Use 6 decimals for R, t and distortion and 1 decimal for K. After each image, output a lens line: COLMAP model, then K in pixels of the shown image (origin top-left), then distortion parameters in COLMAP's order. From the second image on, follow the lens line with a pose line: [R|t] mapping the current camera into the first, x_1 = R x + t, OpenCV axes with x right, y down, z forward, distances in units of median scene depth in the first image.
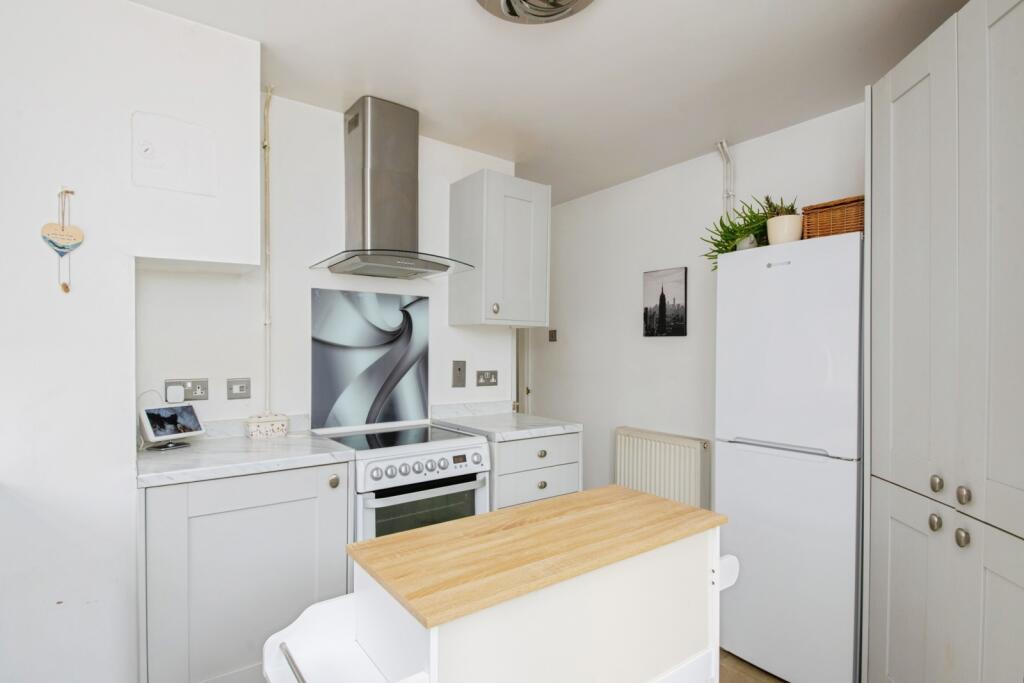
lens RADIAL K [[519.6, 0, 510.0], [0, 519.6, 348.7], [0, 0, 1]] dist [0.051029, -0.050830]
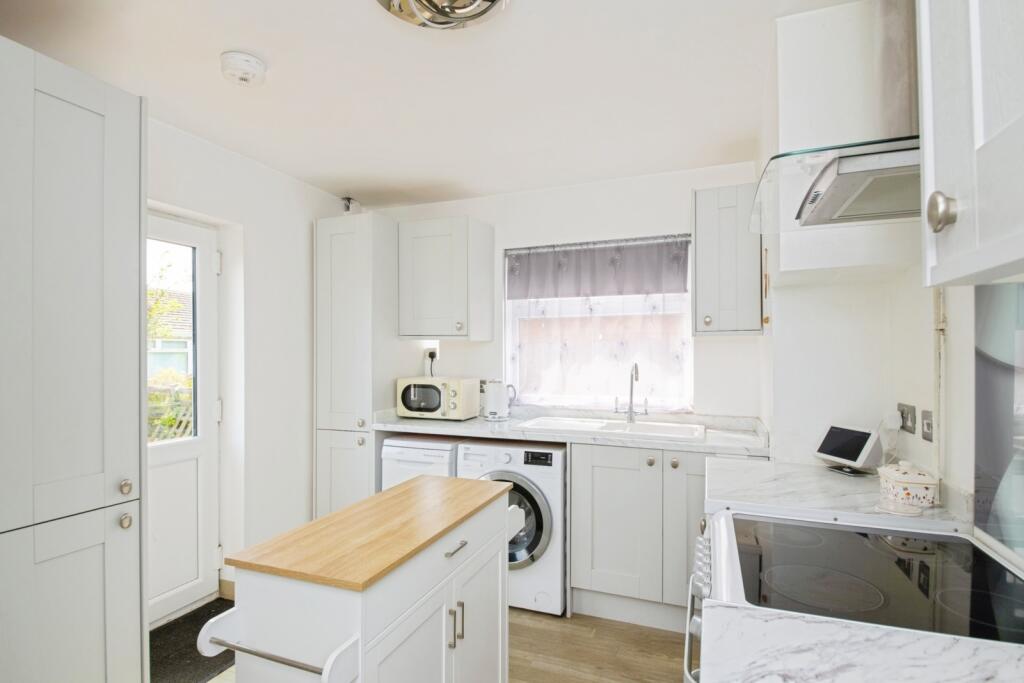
lens RADIAL K [[503.9, 0, 507.8], [0, 503.9, 343.3], [0, 0, 1]] dist [0.048216, -0.045357]
pose [[-0.843691, -0.007485, -0.536777, 0.382866], [0.005454, 0.999732, -0.022513, -0.024897], [0.536802, -0.021921, -0.843423, 1.603079]]
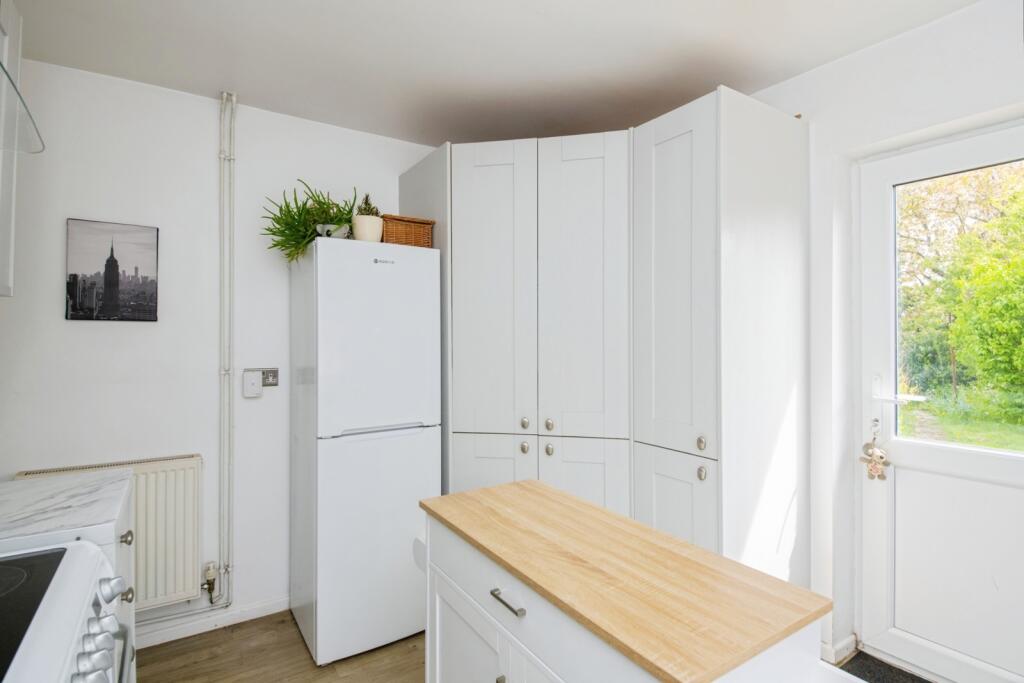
lens RADIAL K [[503.9, 0, 507.8], [0, 503.9, 343.3], [0, 0, 1]] dist [0.048216, -0.045357]
pose [[0.047625, -0.013662, 0.998772, -0.599502], [-0.002974, 0.999900, 0.013820, -0.008988], [-0.998861, -0.003628, 0.047580, 0.796552]]
